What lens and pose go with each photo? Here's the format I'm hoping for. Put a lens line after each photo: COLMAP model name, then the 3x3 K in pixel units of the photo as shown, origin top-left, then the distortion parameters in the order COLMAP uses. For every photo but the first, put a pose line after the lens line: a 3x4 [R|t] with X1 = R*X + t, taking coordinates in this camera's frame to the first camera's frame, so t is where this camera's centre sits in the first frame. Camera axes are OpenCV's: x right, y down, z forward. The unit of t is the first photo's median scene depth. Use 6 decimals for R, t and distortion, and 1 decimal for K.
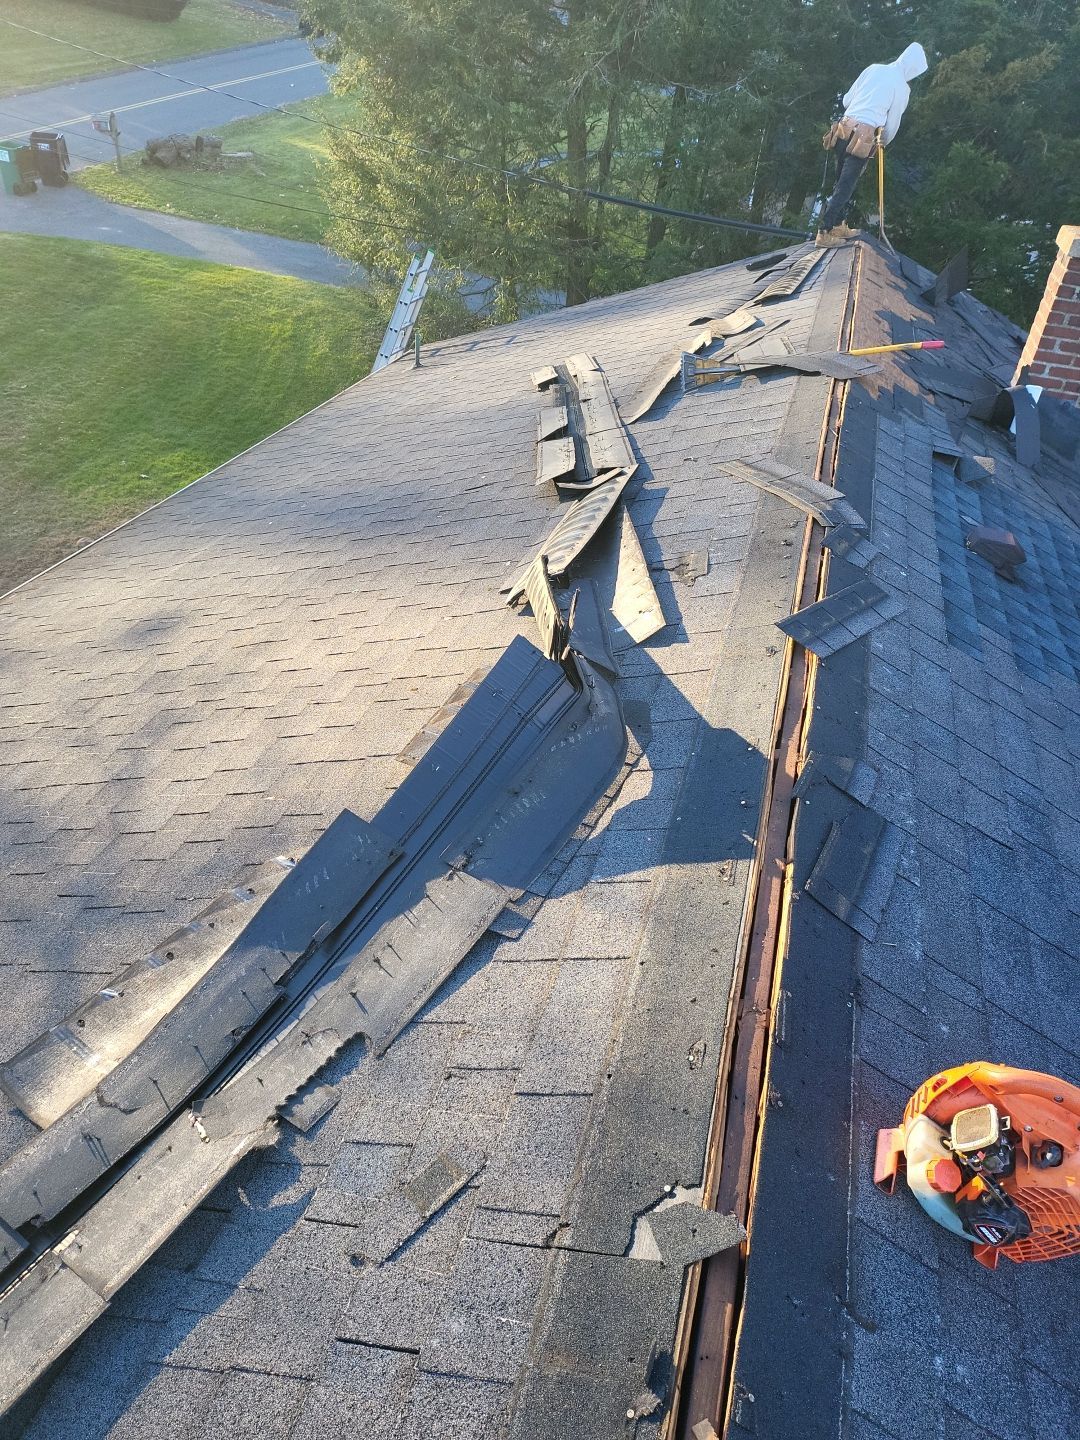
lens RADIAL K [[986.7, 0, 518.6], [0, 986.7, 714.3], [0, 0, 1]] dist [0.070239, -0.071752]
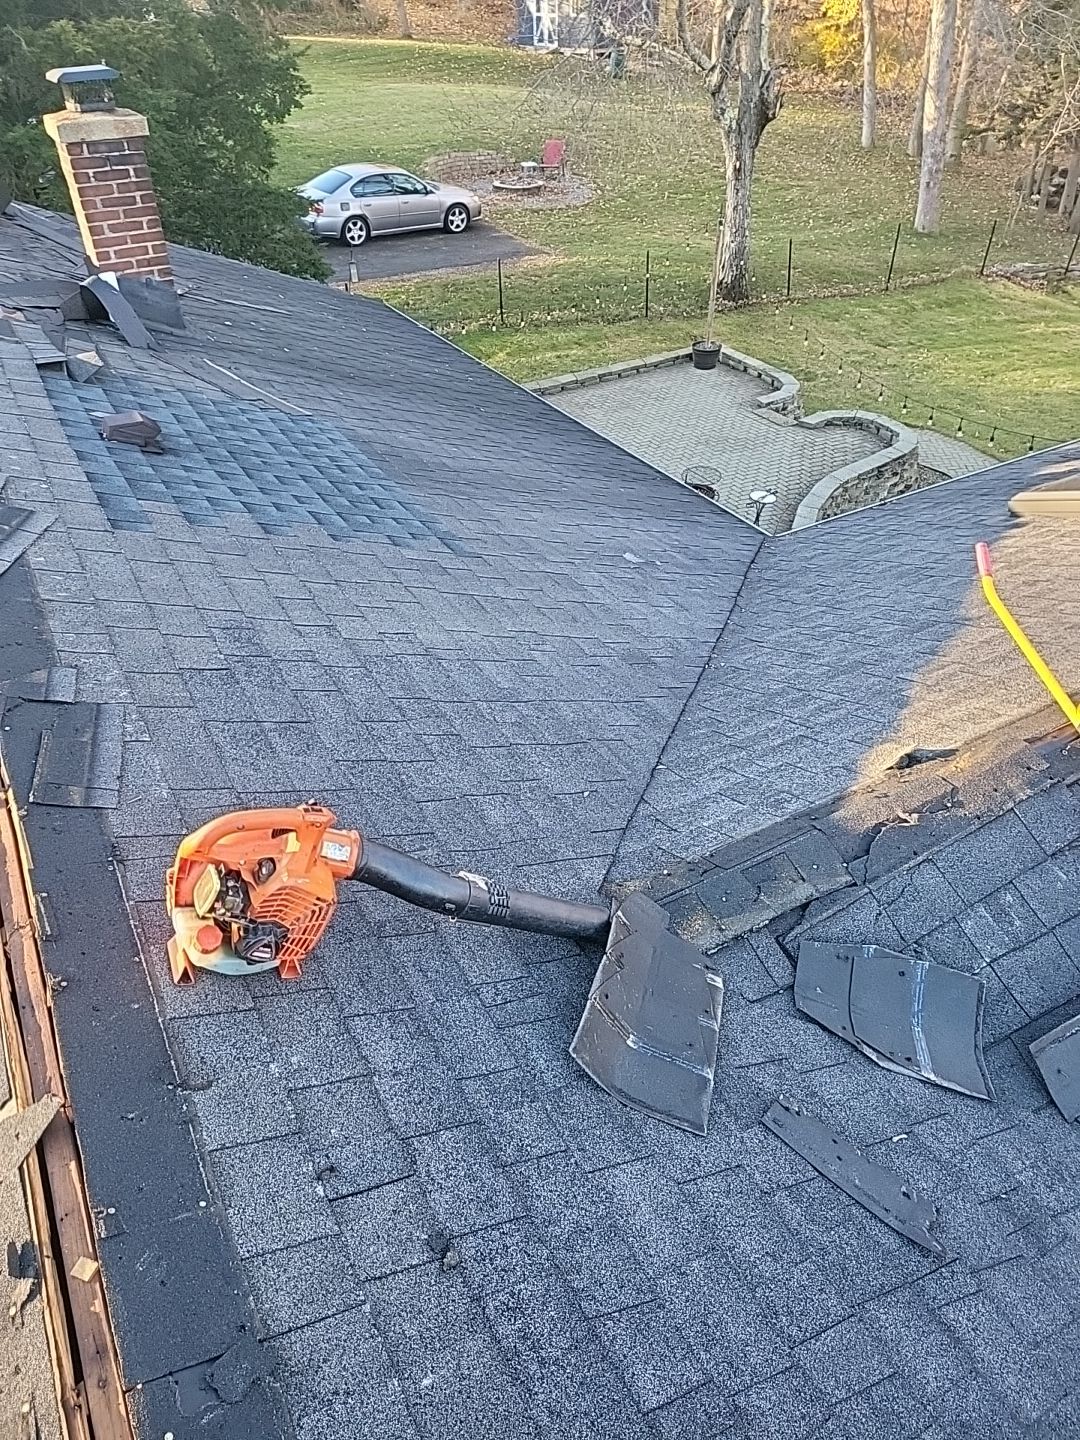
lens RADIAL K [[986.7, 0, 518.6], [0, 986.7, 714.3], [0, 0, 1]] dist [0.070239, -0.071752]
pose [[0.698591, -0.518223, 0.493371, 0.153680], [0.483315, 0.850210, 0.208685, 0.109679], [-0.527615, 0.092668, 0.844414, -0.117360]]
